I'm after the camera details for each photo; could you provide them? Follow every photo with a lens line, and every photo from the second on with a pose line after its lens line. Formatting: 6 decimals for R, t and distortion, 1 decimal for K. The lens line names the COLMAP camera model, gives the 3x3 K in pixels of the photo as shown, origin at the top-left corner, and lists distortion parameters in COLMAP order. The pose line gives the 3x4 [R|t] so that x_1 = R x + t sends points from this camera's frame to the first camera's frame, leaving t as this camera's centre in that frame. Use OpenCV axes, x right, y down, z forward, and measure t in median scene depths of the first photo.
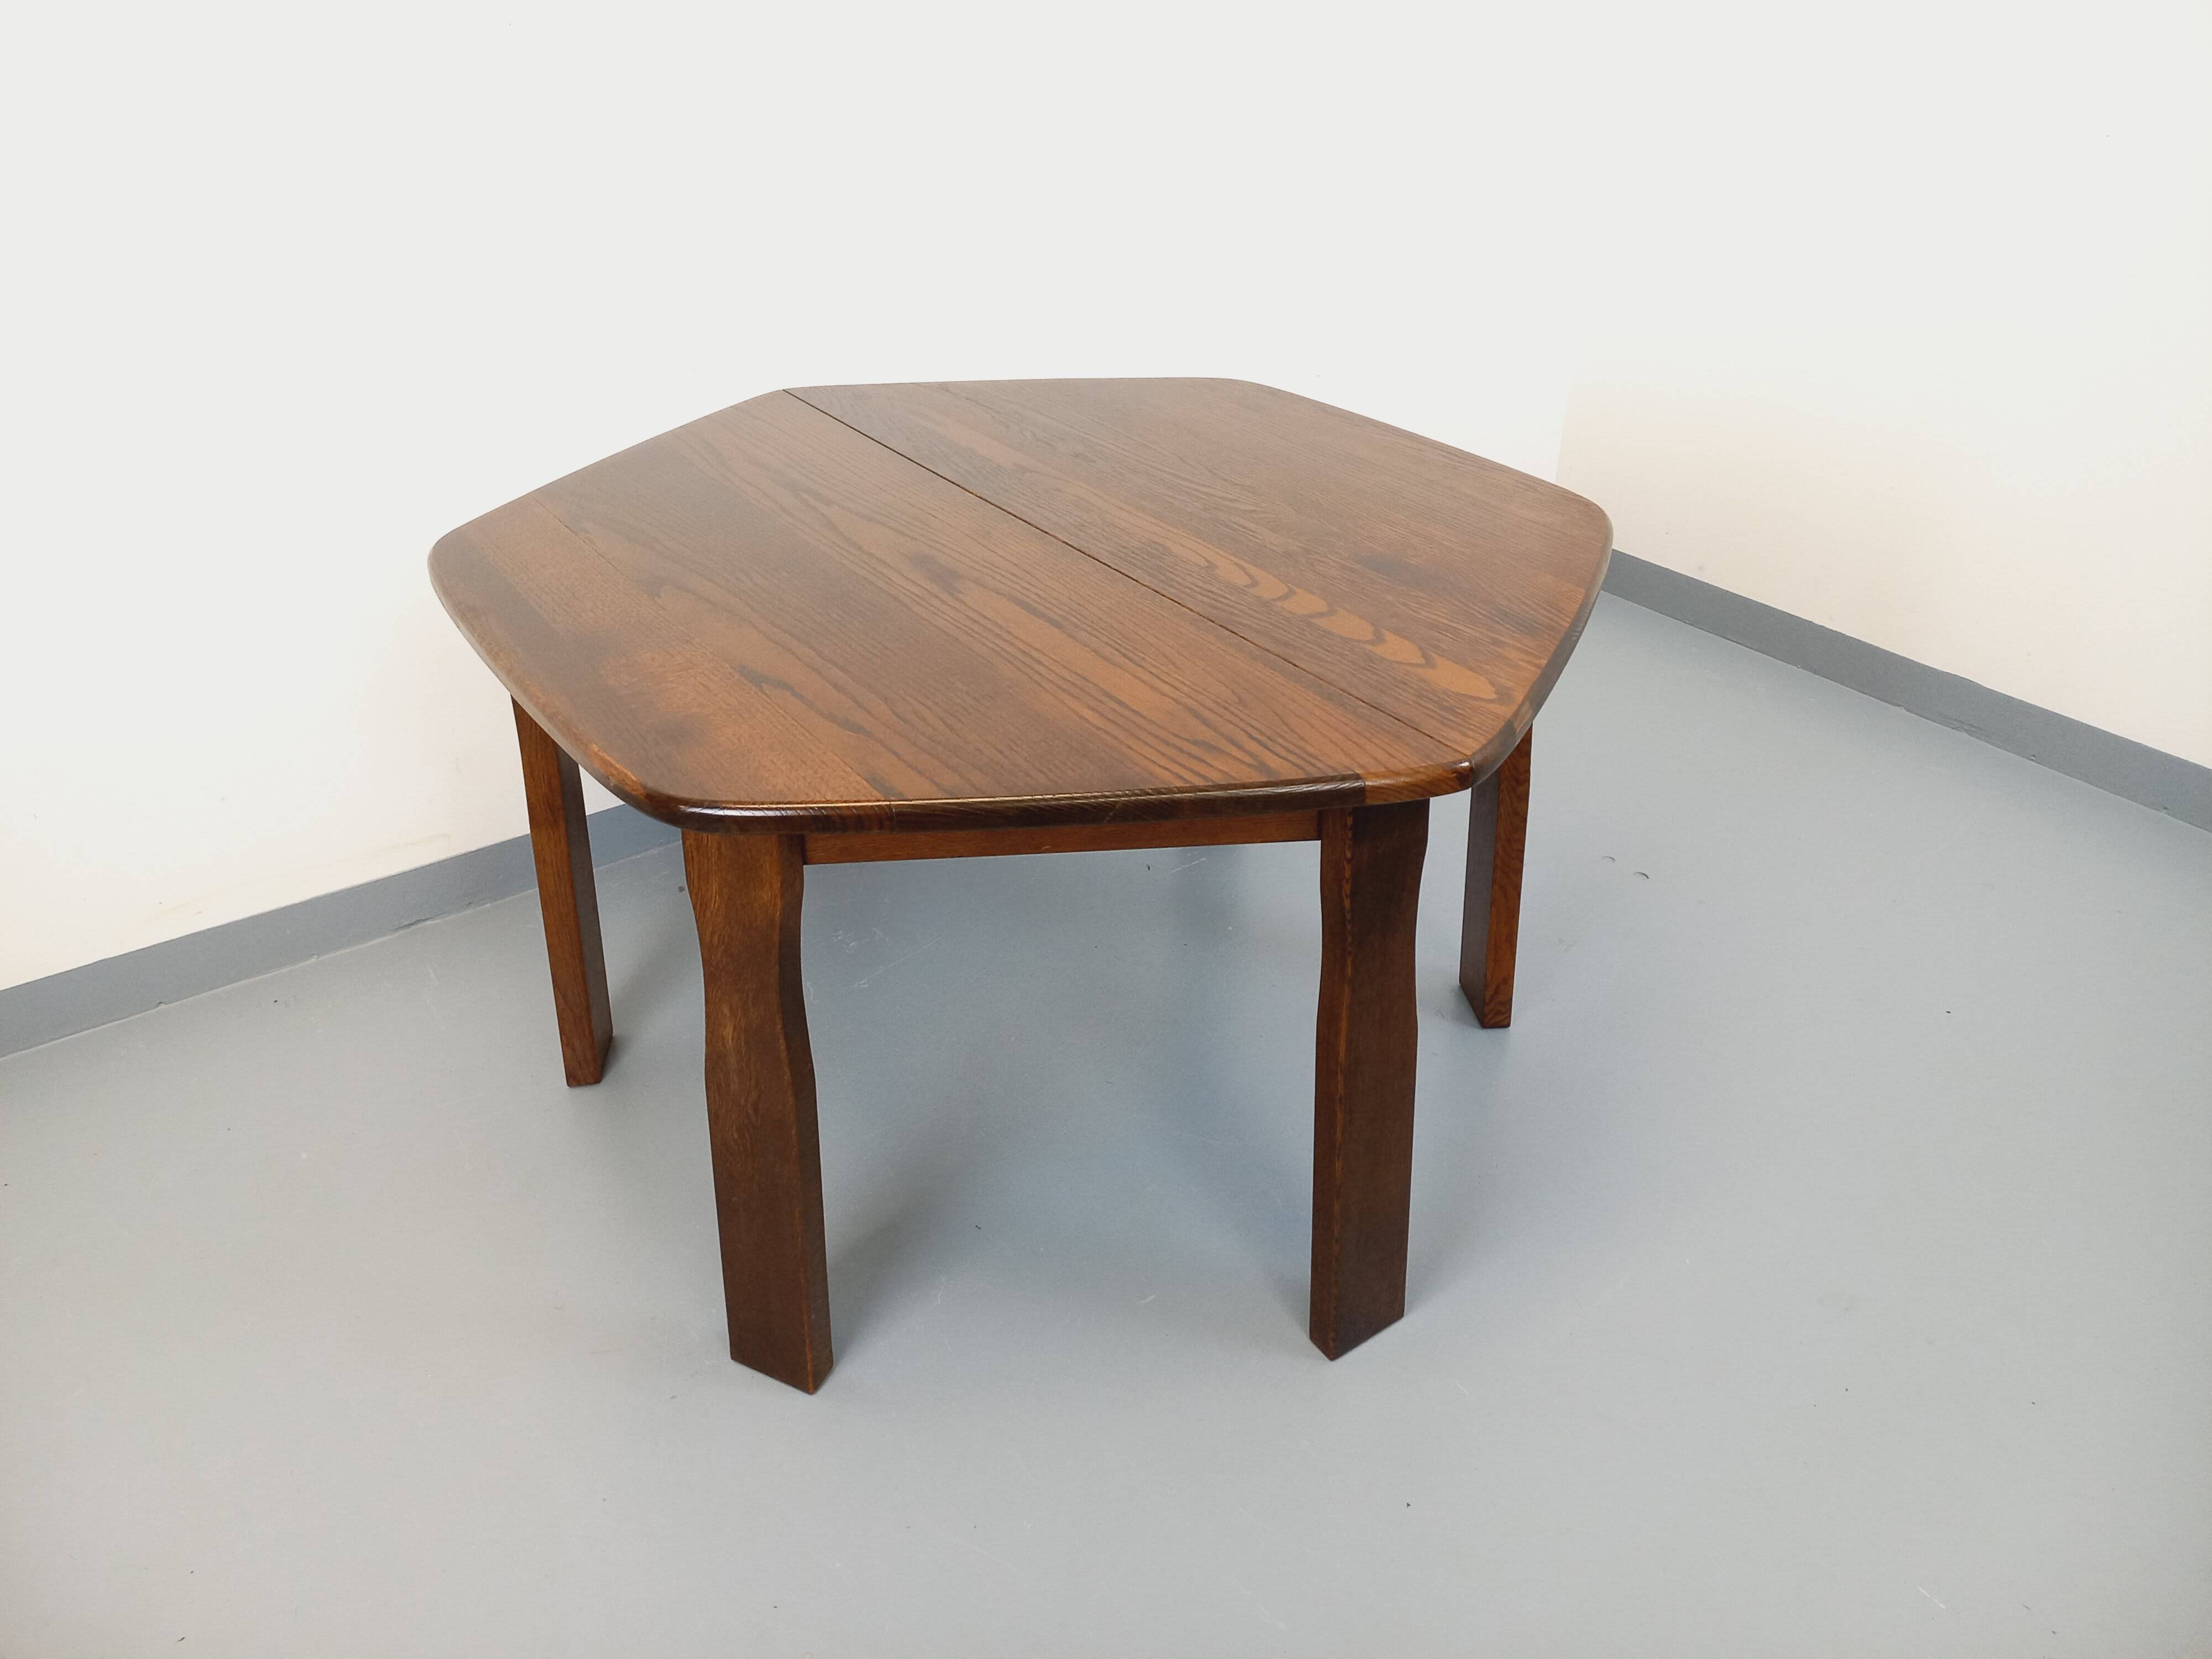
lens RADIAL K [[1634.5, 0, 1101.8], [0, 1634.5, 731.0], [0, 0, 1]] dist [0.080631, -0.081028]
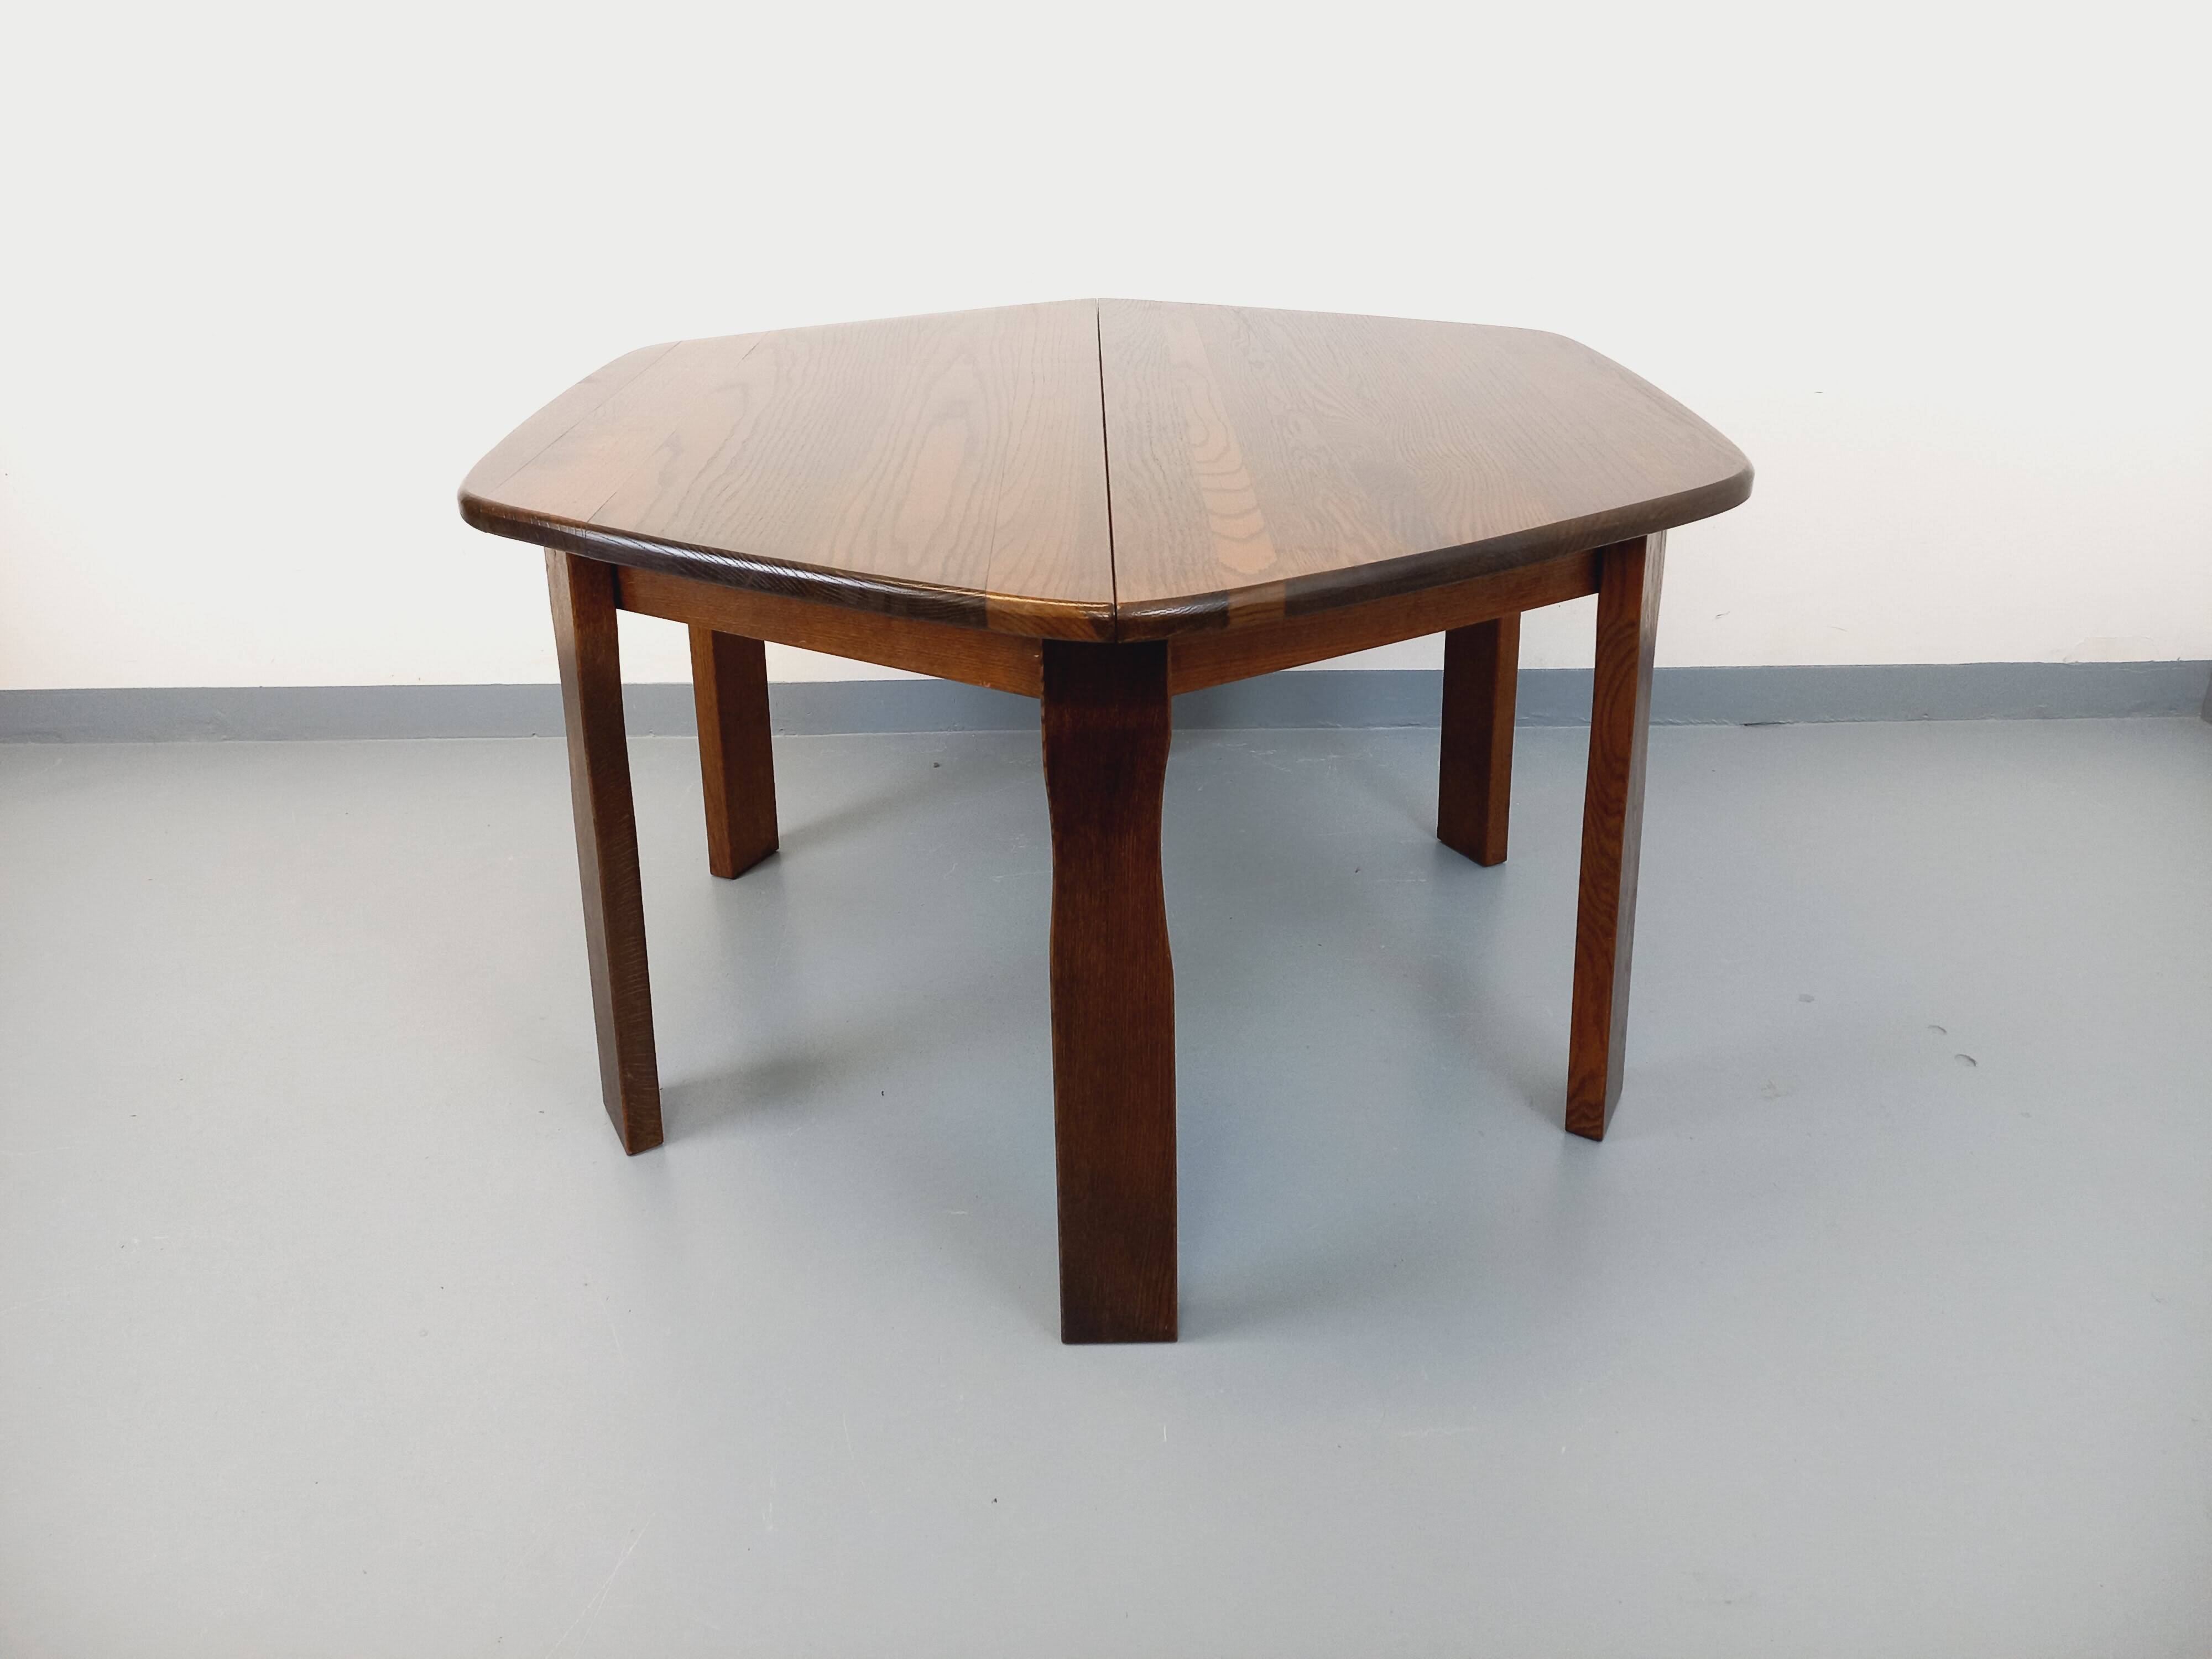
lens RADIAL K [[1634.5, 0, 1090.7], [0, 1634.5, 730.9], [0, 0, 1]] dist [0.080631, -0.081028]
pose [[0.822258, 0.223220, -0.523511, 0.588682], [-0.257648, 0.966211, 0.007305, 0.067224], [0.507453, 0.128875, 0.851987, 0.253232]]
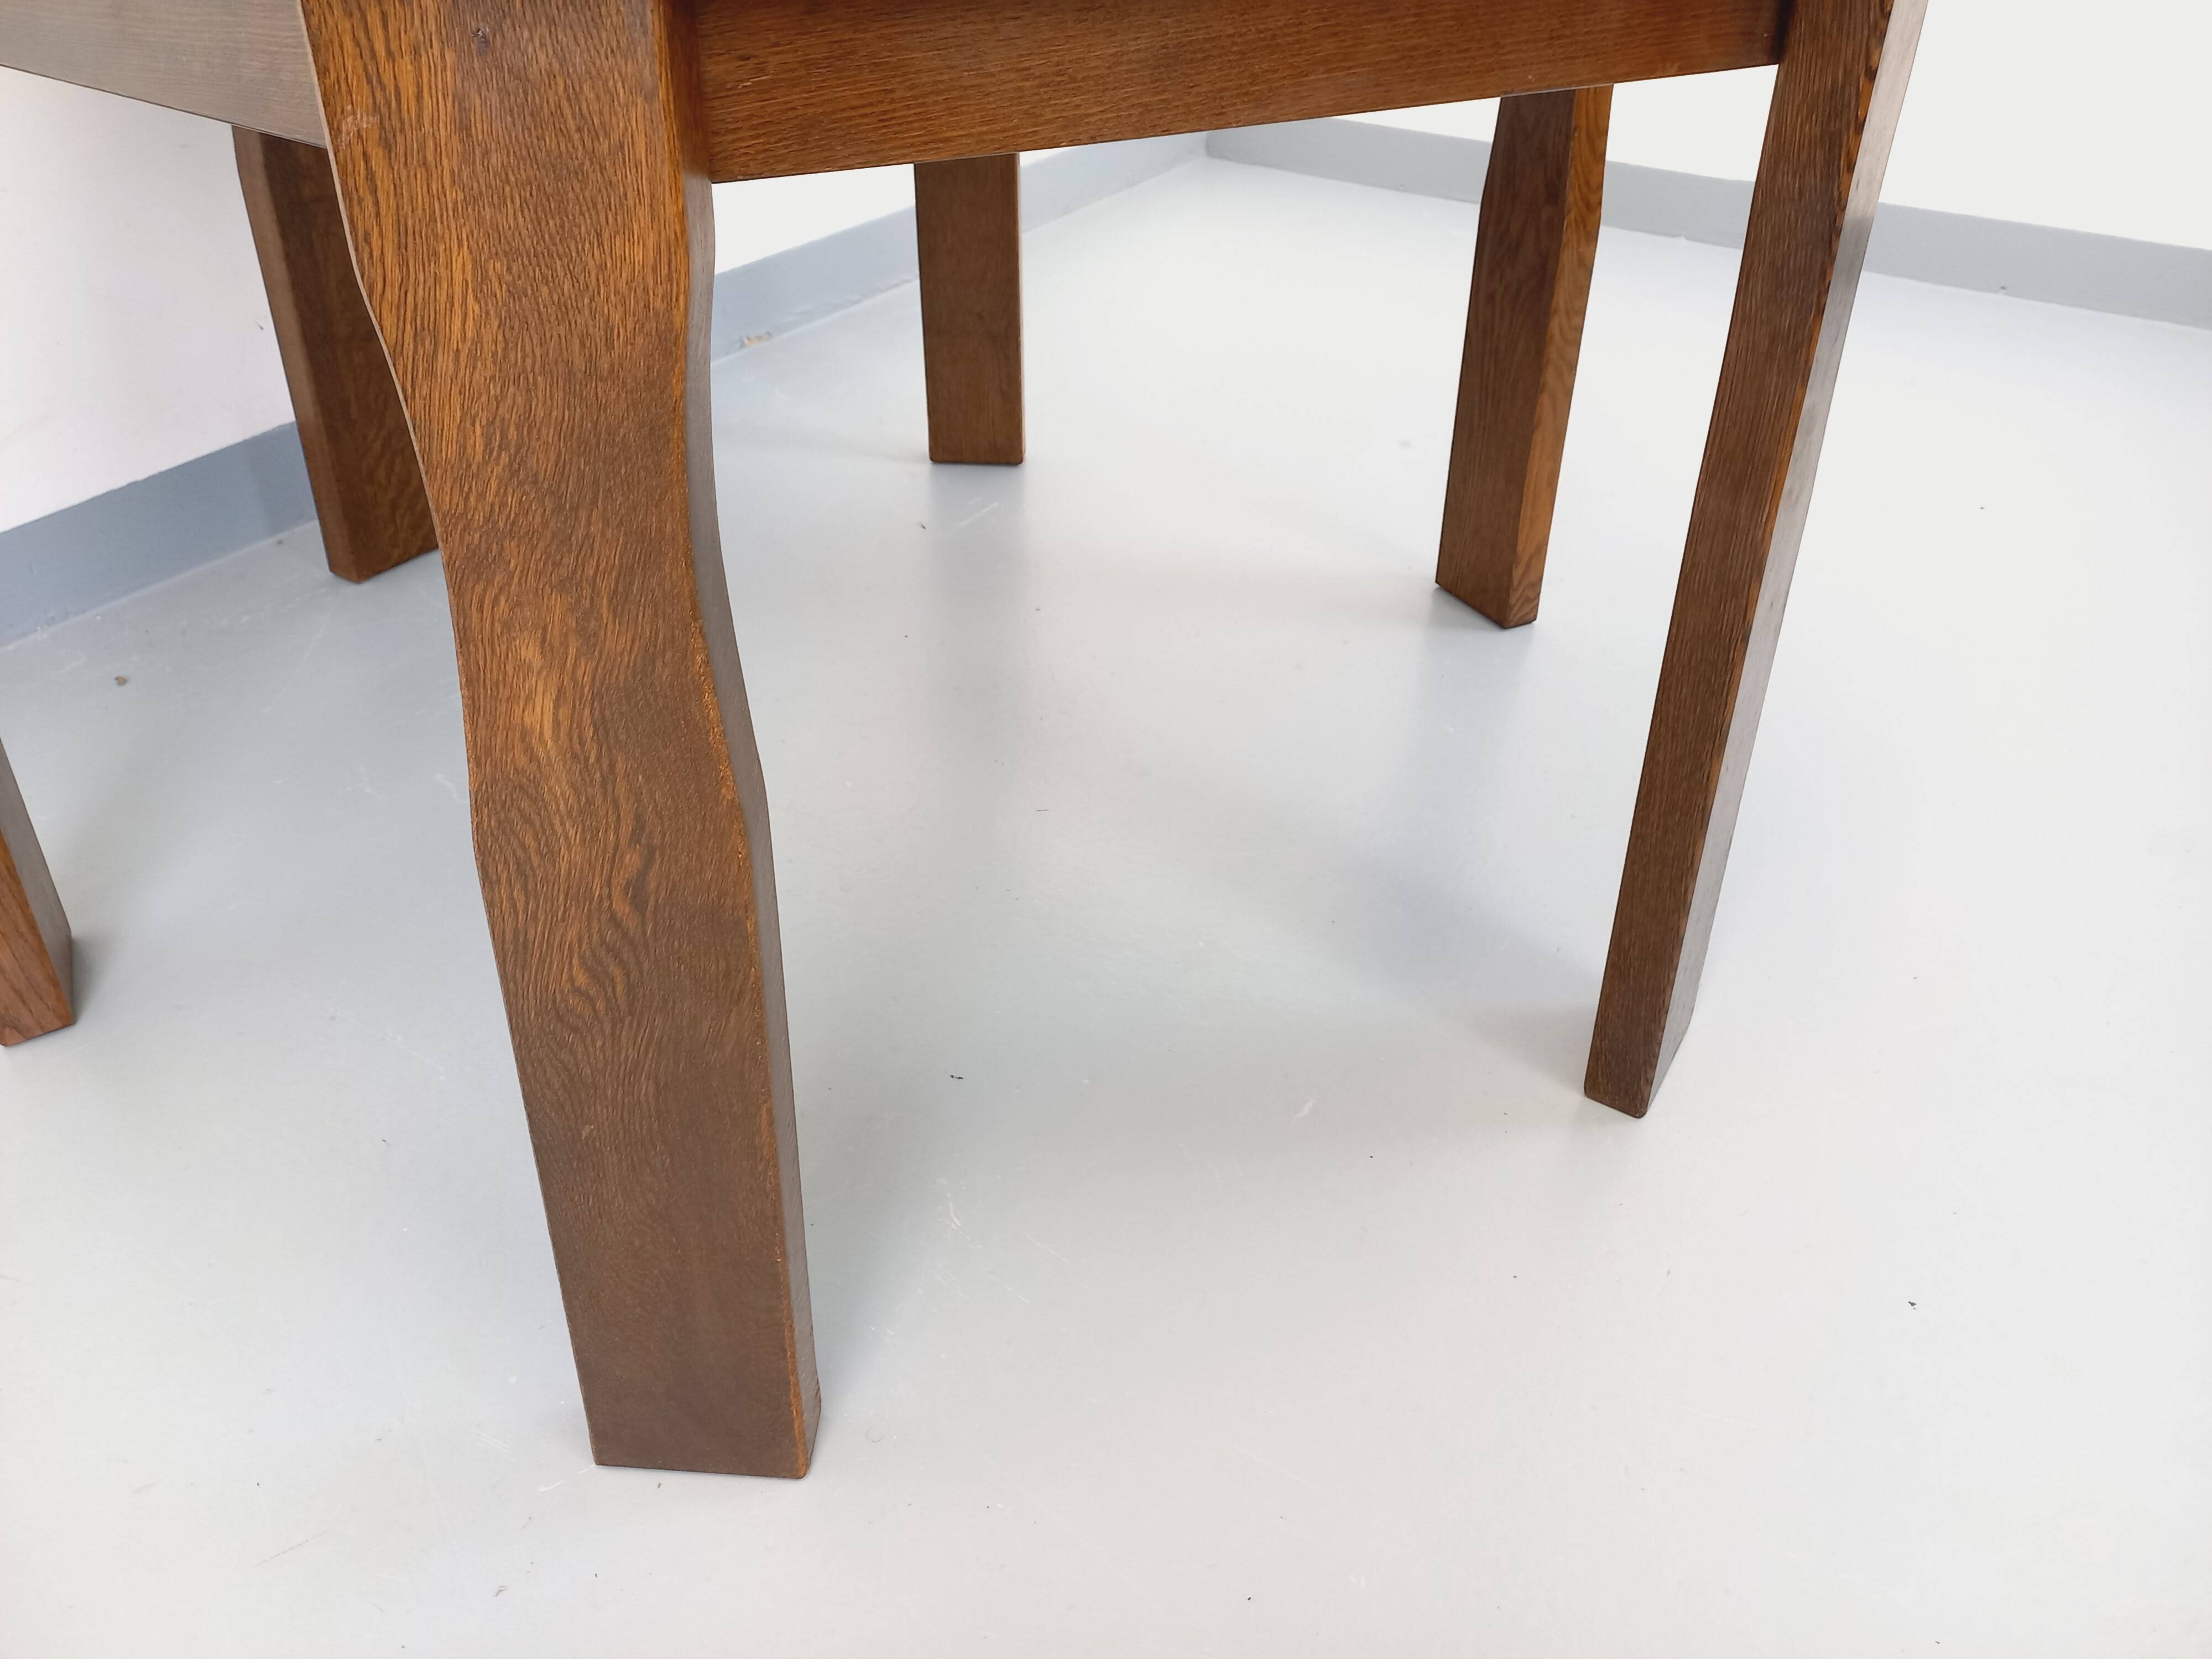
lens RADIAL K [[1634.5, 0, 1111.2], [0, 1634.5, 753.8], [0, 0, 1]] dist [0.080631, -0.081028]
pose [[0.920466, -0.198319, 0.336766, -0.230685], [0.161444, 0.977676, 0.134479, 0.158717], [-0.355918, -0.069415, 0.931936, 0.581130]]
